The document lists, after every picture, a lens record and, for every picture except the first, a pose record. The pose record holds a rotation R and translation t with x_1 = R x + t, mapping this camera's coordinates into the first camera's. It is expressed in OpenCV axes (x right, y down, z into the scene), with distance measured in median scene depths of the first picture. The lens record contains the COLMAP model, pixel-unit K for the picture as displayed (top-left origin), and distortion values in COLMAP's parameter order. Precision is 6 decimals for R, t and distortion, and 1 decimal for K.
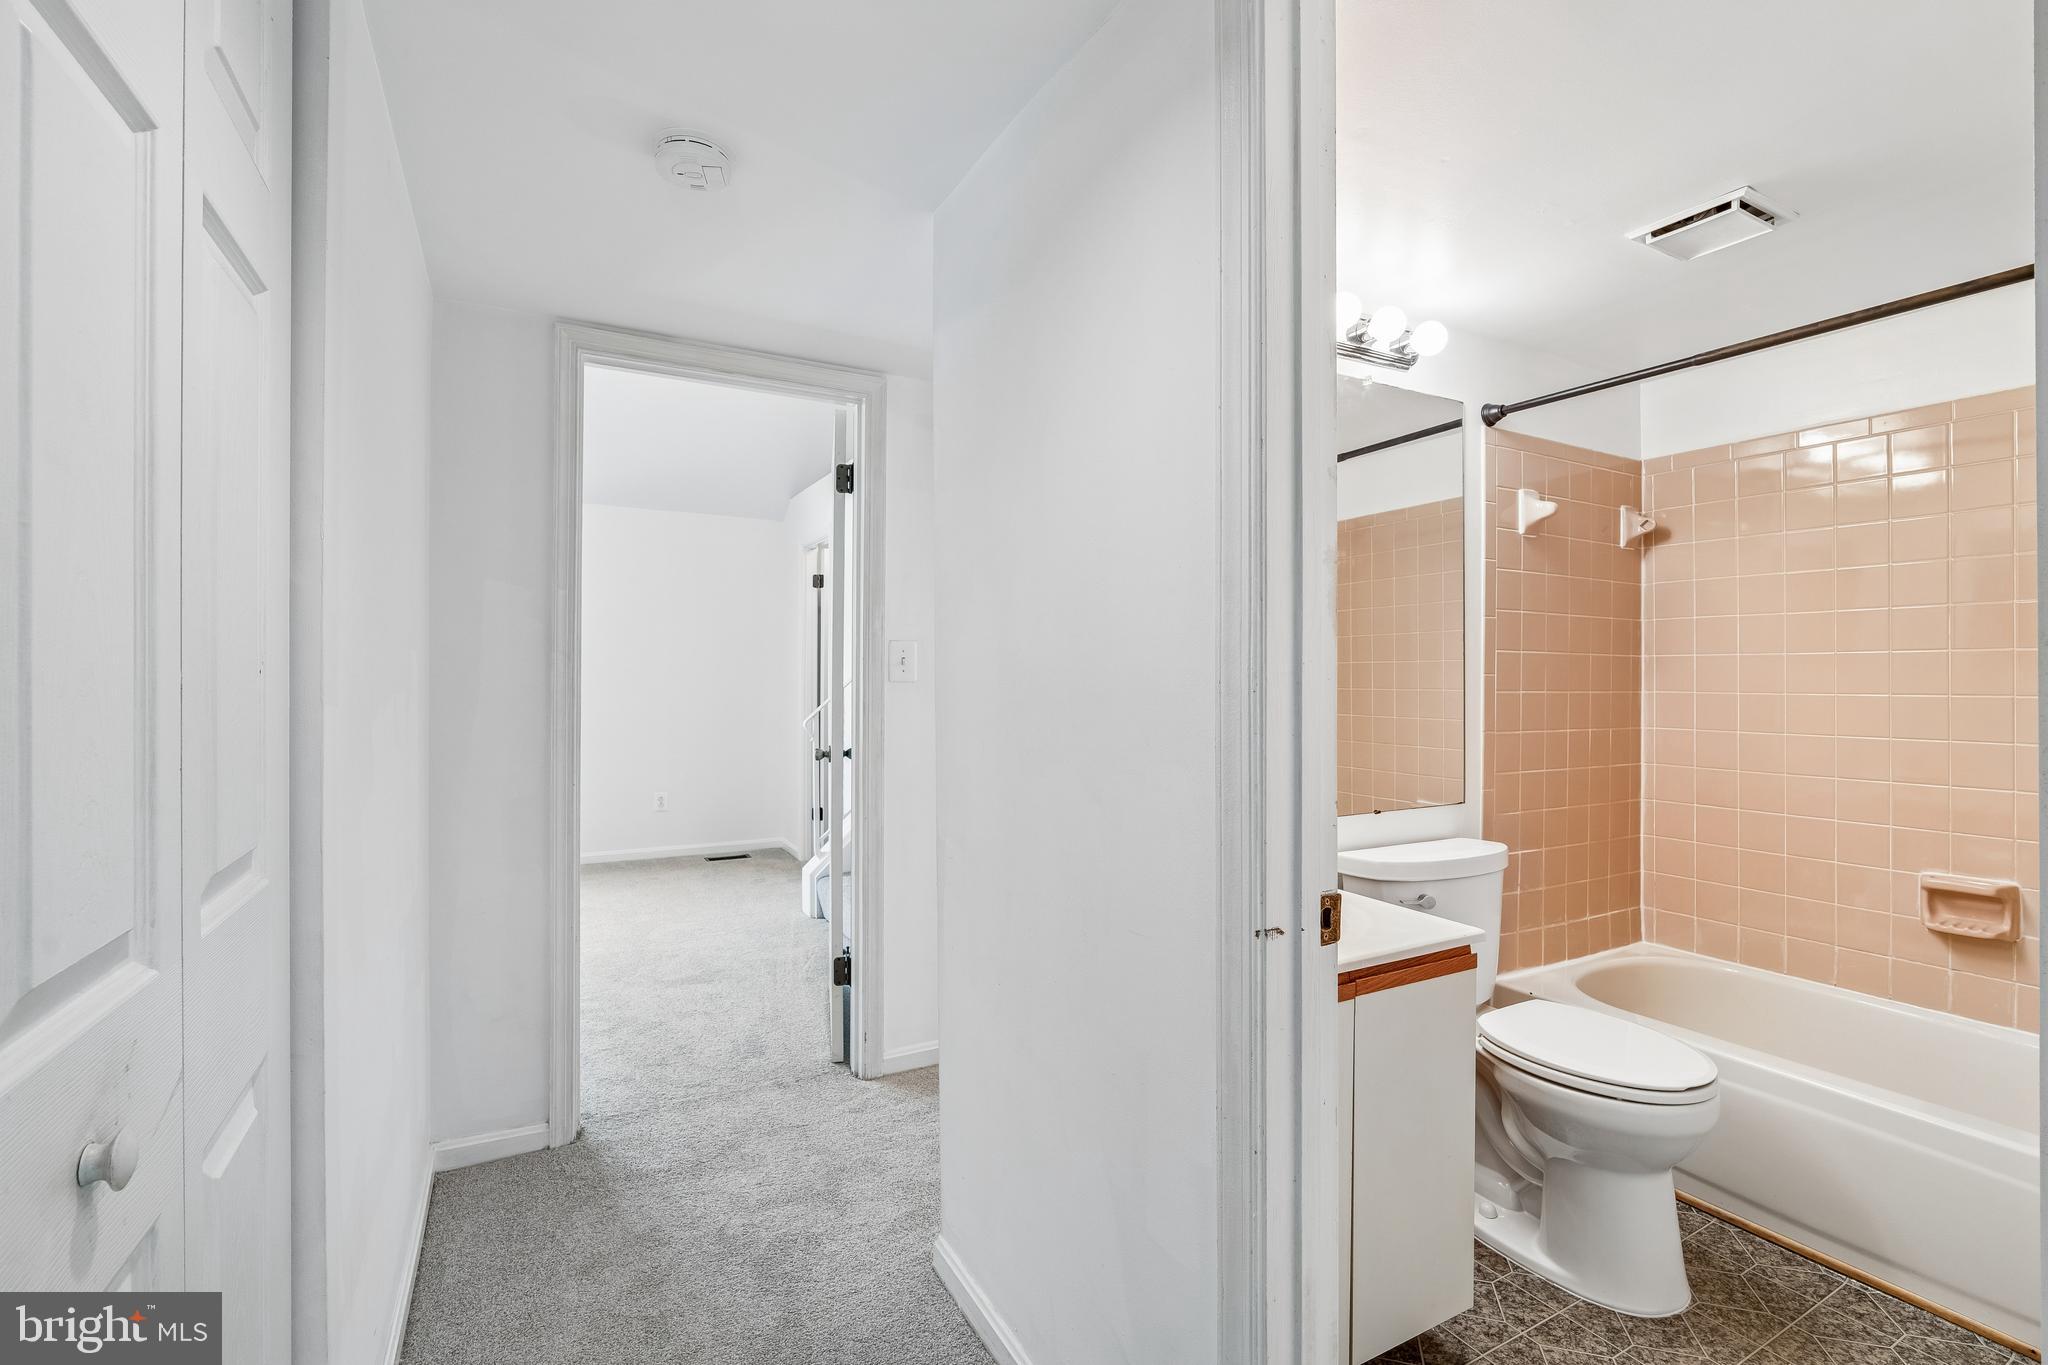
lens RADIAL K [[913.9, 0, 1021.8], [0, 913.9, 684.7], [0, 0, 1]] dist [-0.014709, 0.002319]
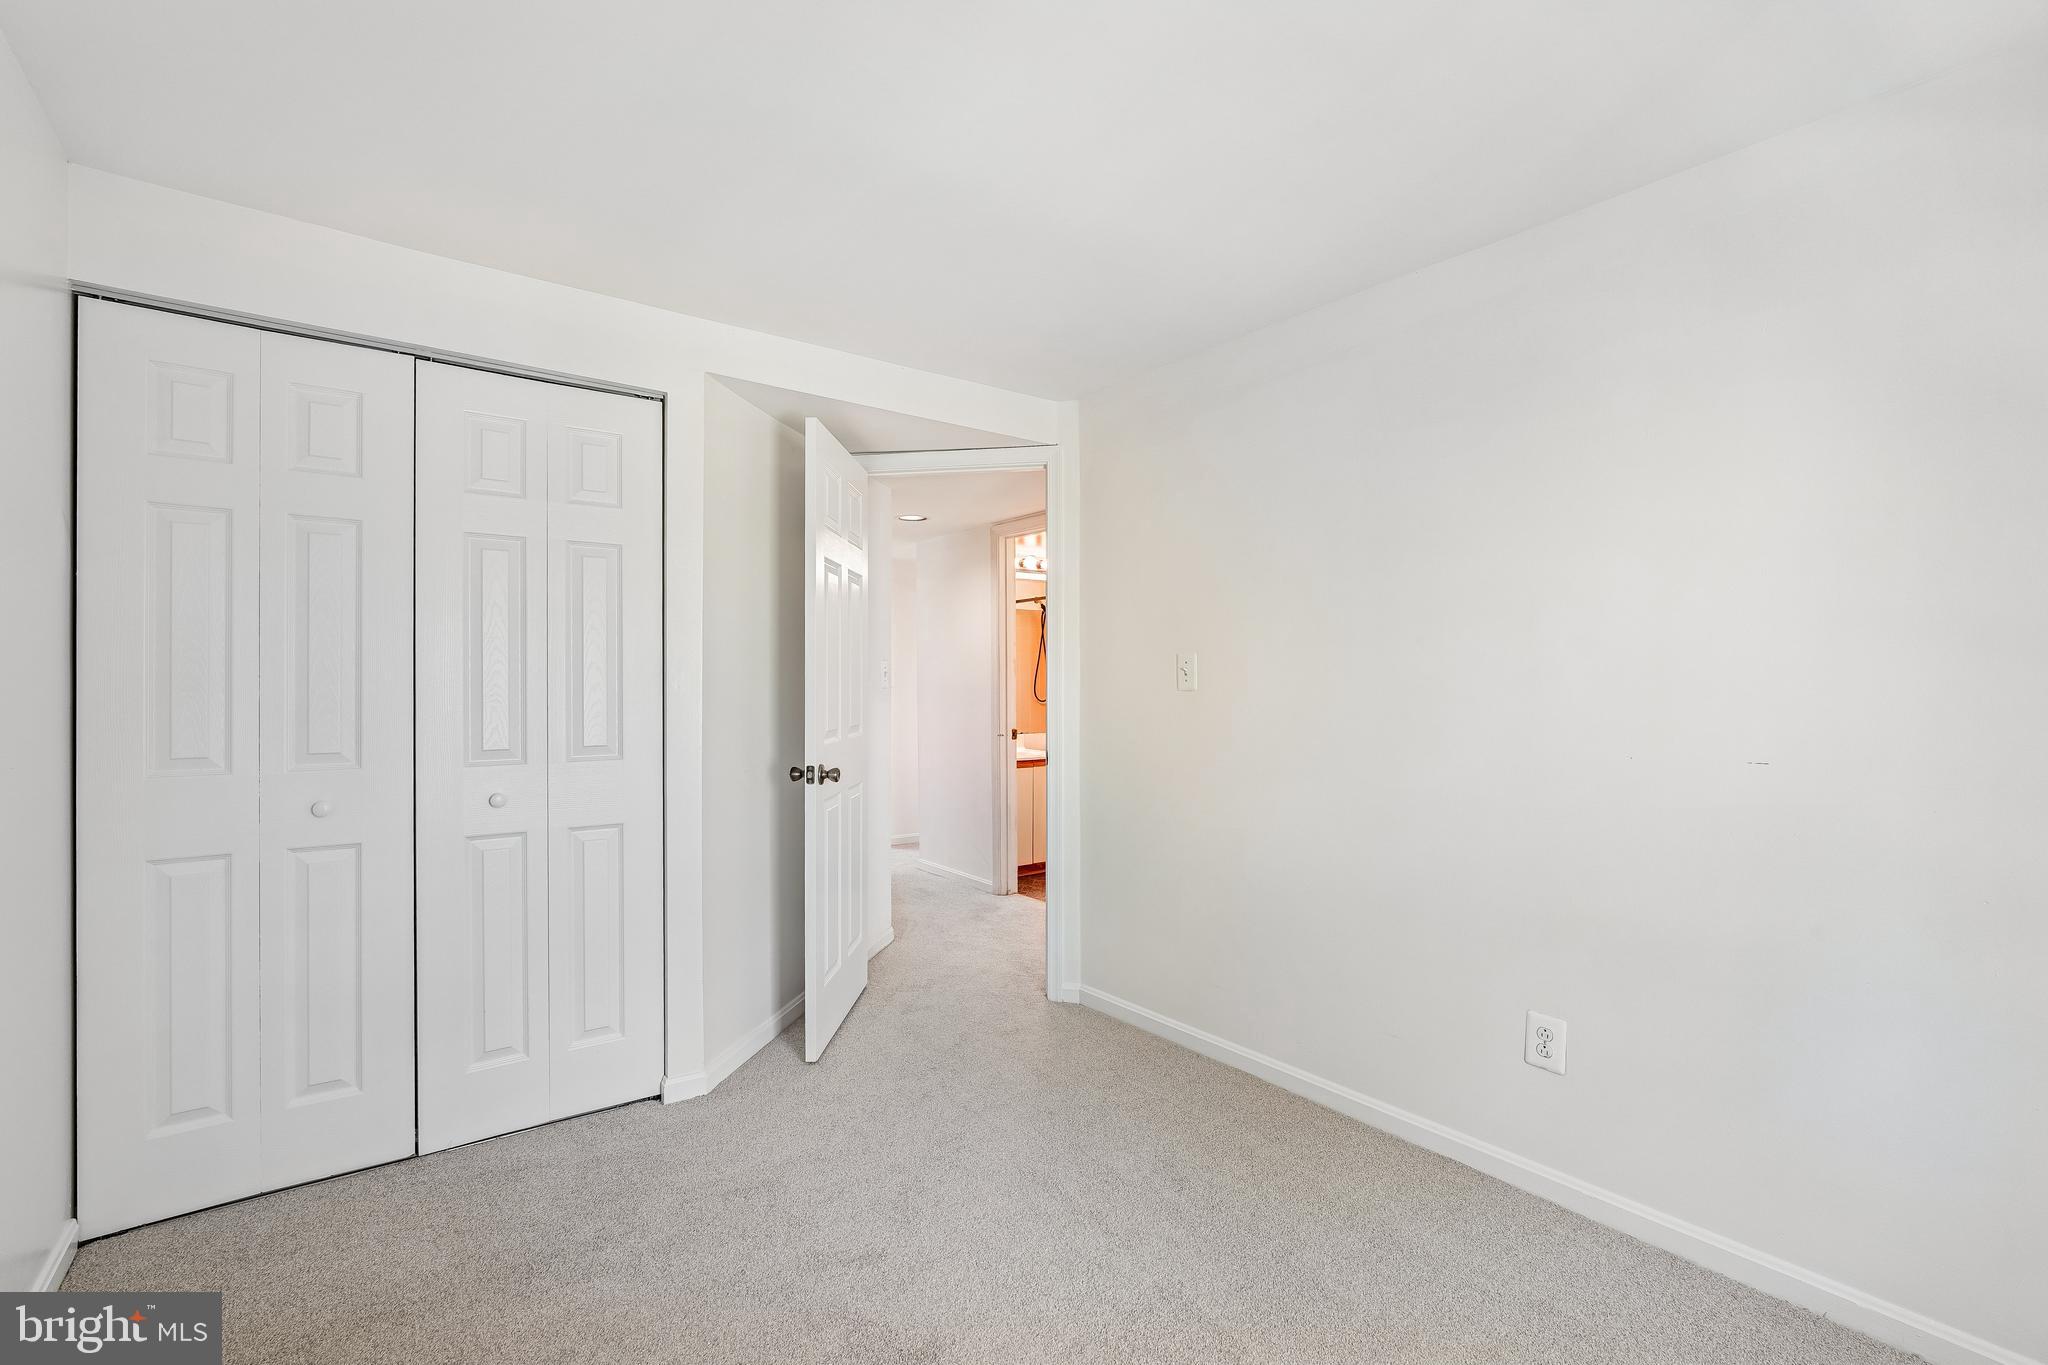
lens RADIAL K [[913.9, 0, 1024.3], [0, 913.9, 676.7], [0, 0, 1]] dist [-0.014709, 0.002319]
pose [[0.946212, -0.007733, 0.323455, -0.876366], [0.007316, 0.999970, 0.002503, -0.047502], [-0.323464, -0.000002, 0.946240, -2.698612]]
